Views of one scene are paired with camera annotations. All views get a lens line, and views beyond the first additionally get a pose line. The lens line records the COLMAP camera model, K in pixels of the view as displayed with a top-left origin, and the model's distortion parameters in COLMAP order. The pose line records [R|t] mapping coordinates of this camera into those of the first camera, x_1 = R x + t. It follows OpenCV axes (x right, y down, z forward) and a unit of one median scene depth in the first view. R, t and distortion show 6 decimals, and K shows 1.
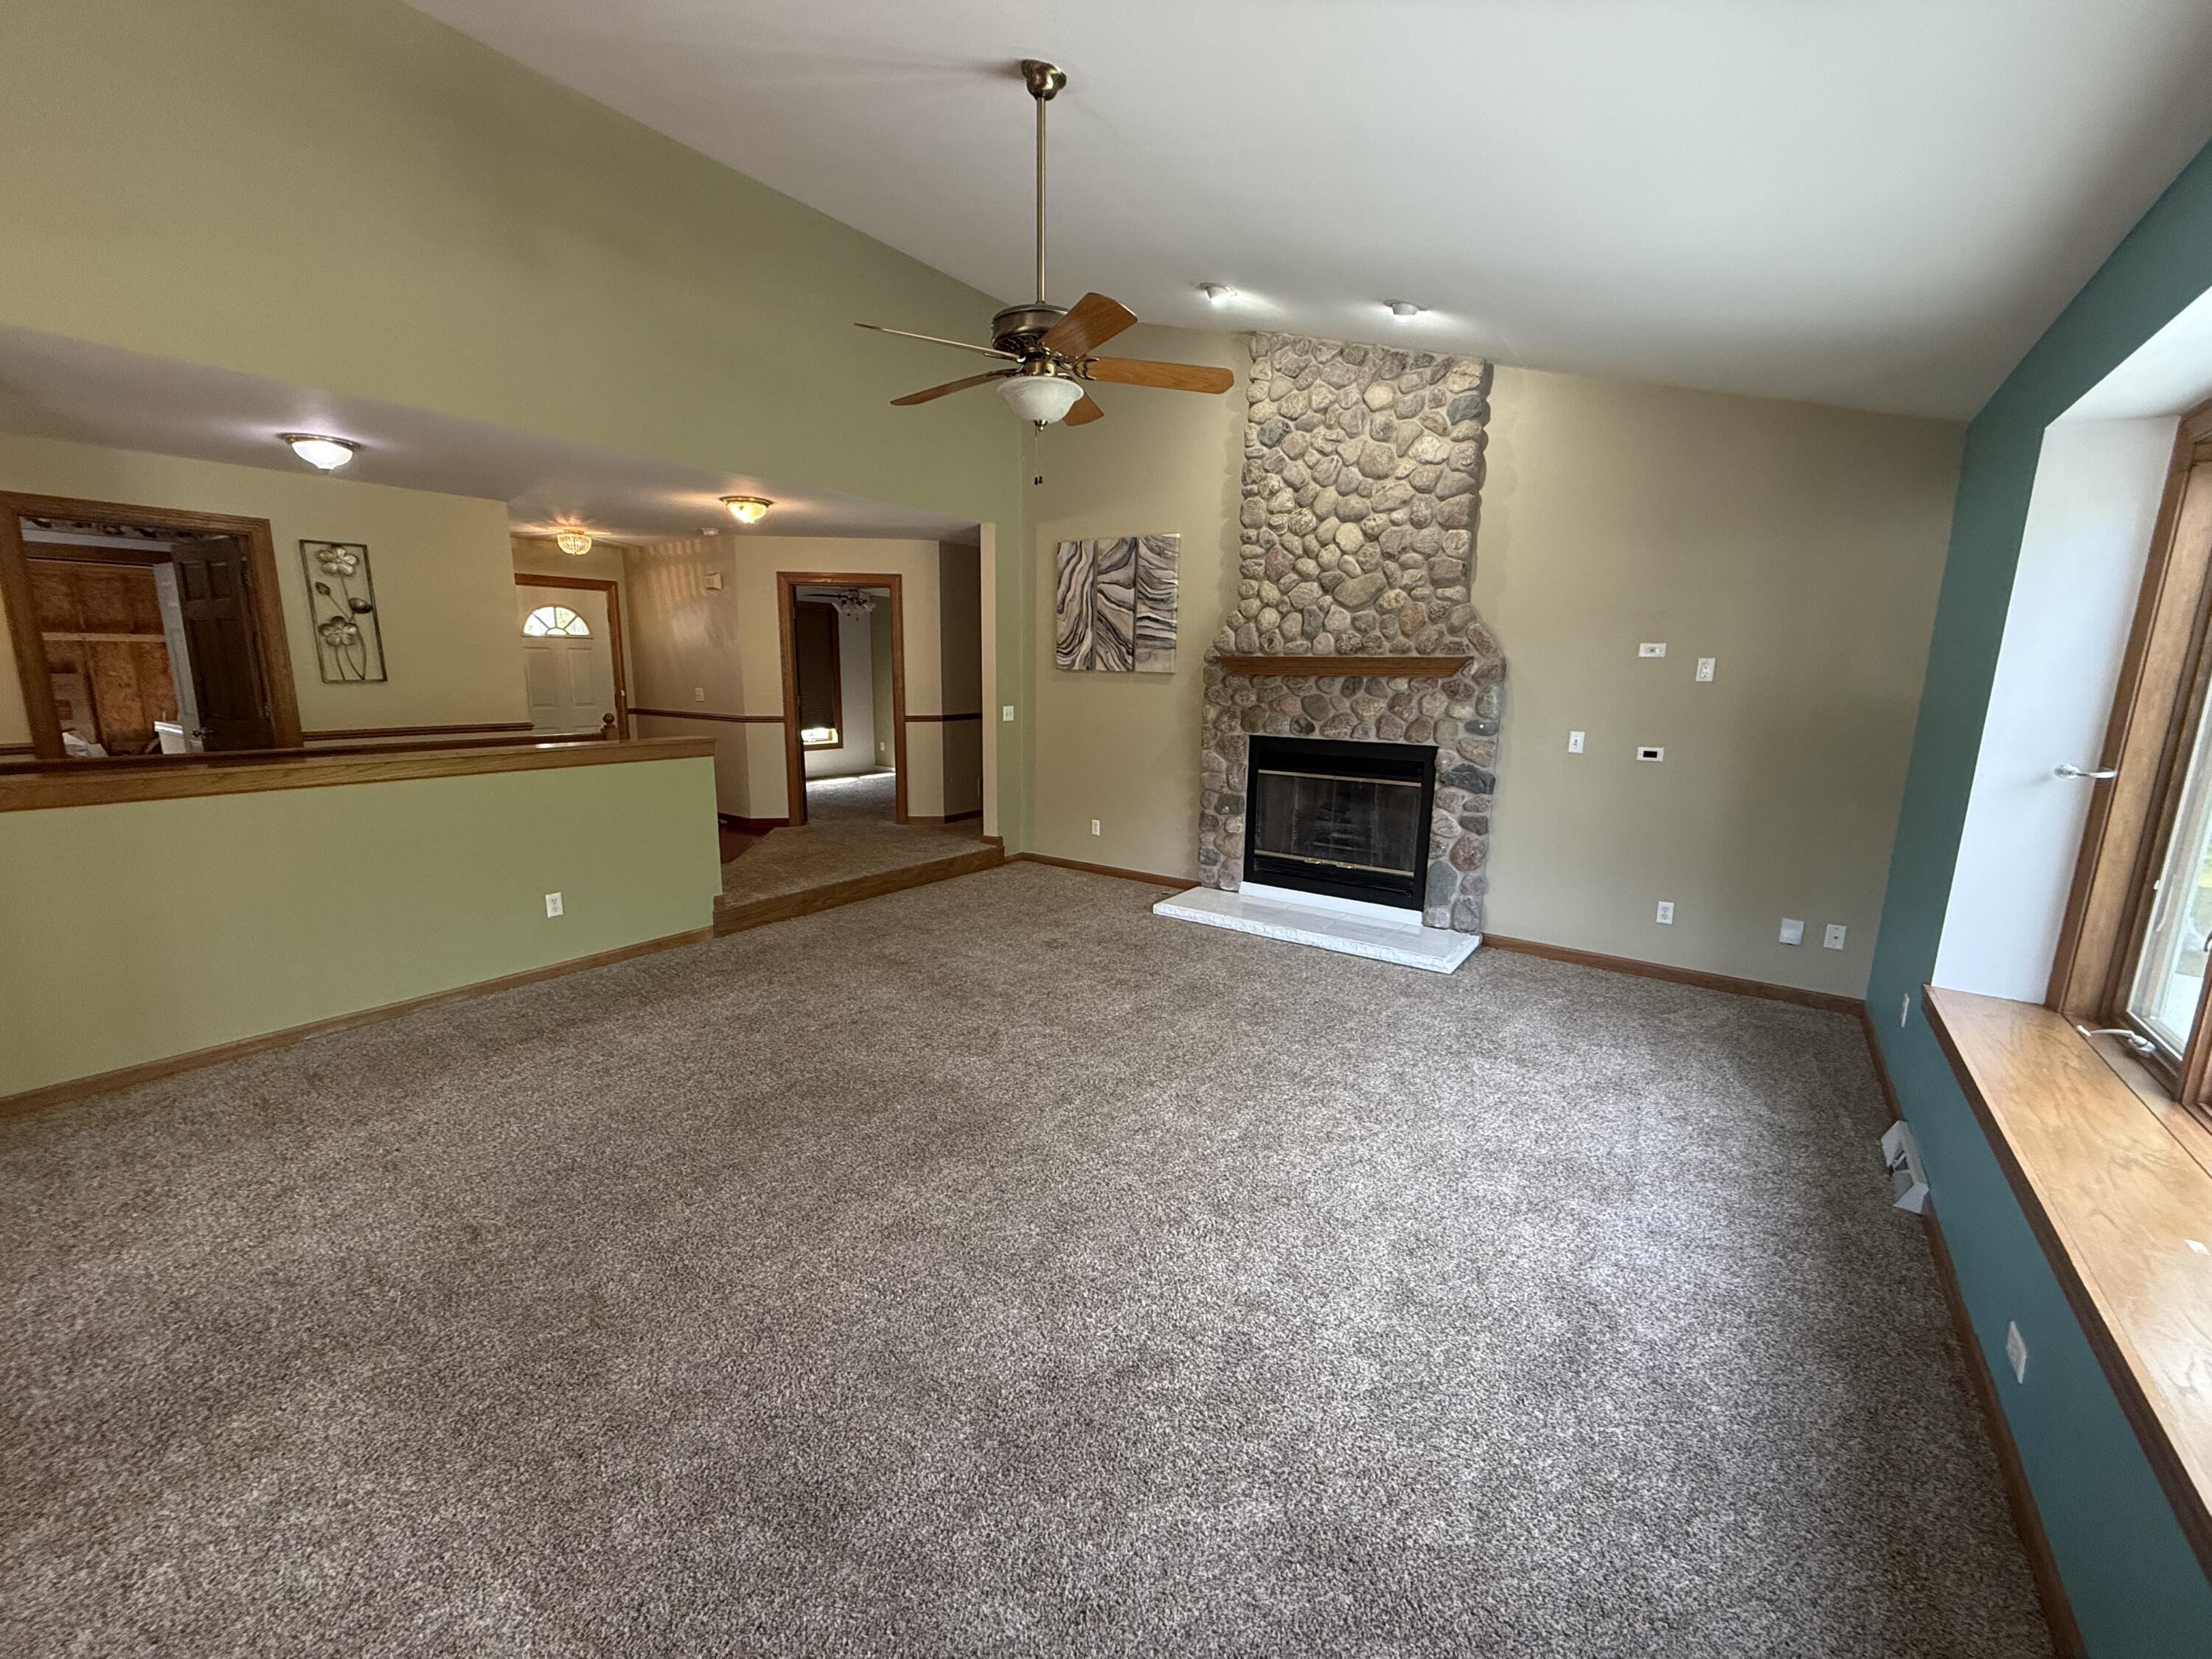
lens RADIAL K [[882.0, 0, 1094.8], [0, 882.0, 841.1], [0, 0, 1]] dist [-0.000826, 0.000572]
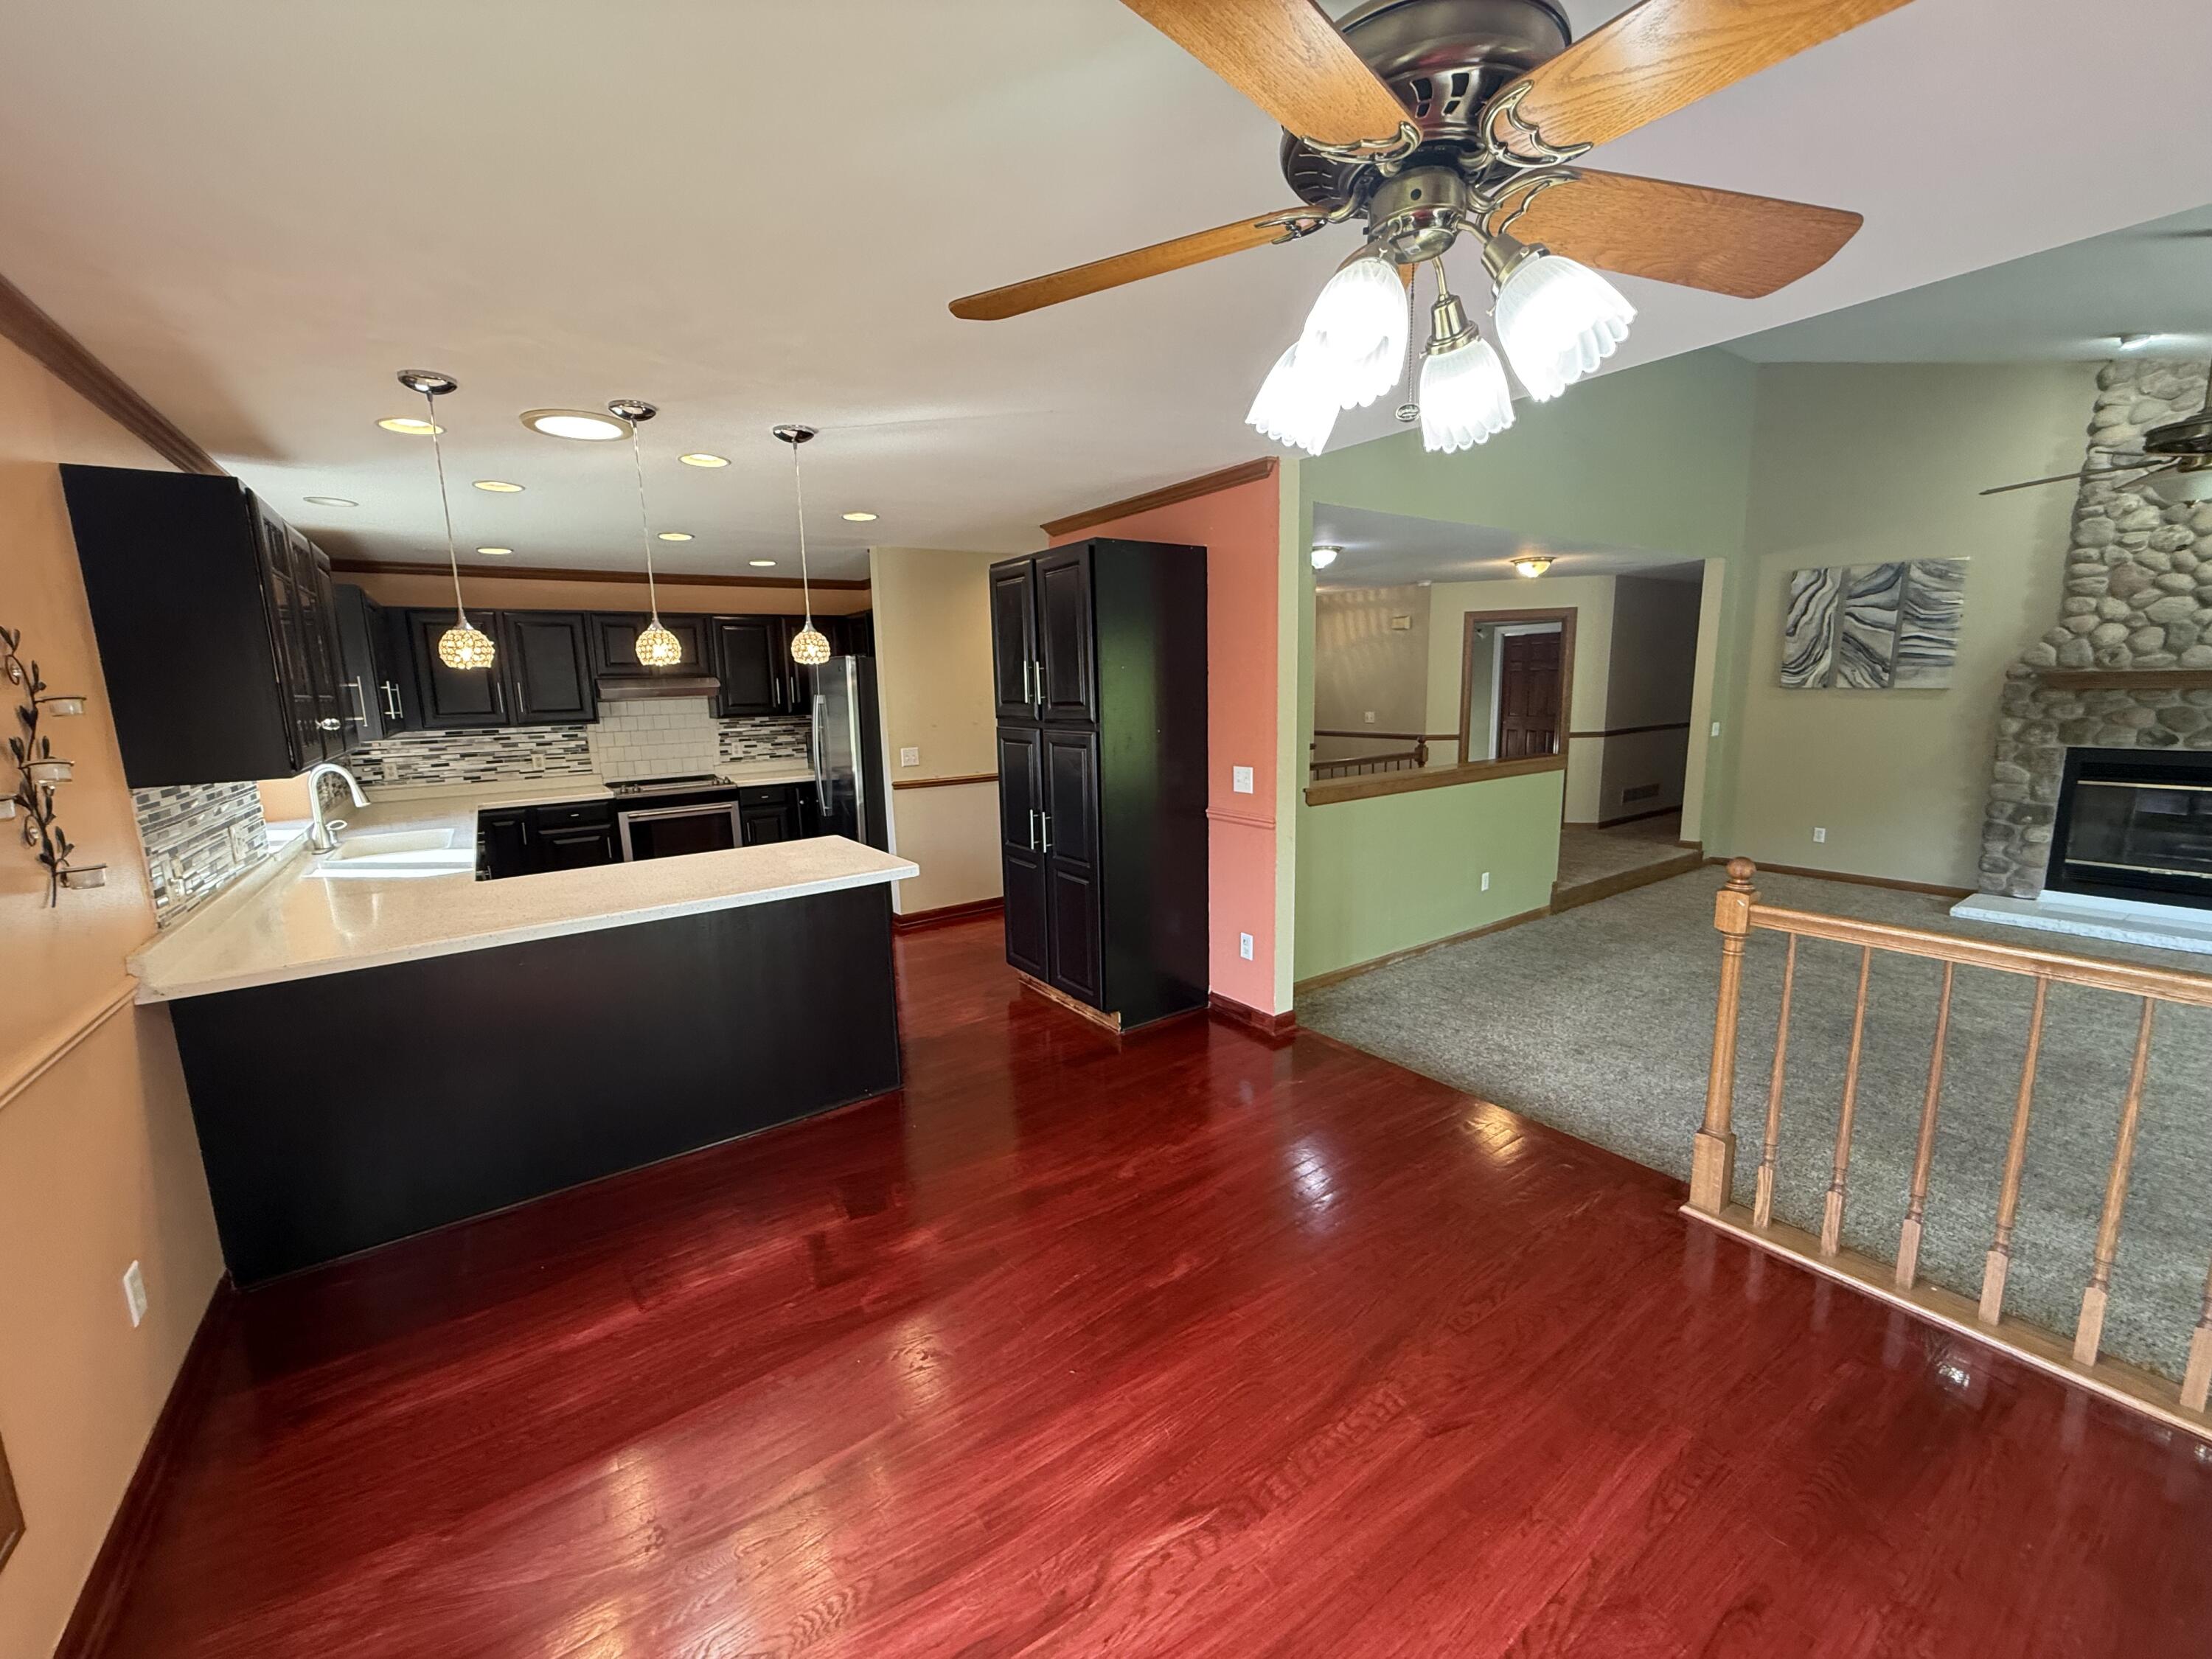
lens RADIAL K [[882.0, 0, 1092.4], [0, 882.0, 840.8], [0, 0, 1]] dist [-0.000826, 0.000572]
pose [[0.945287, 0.023763, -0.325374, -0.562954], [-0.028146, 0.999565, -0.008772, 0.029880], [0.325024, 0.017450, 0.945545, -0.339515]]
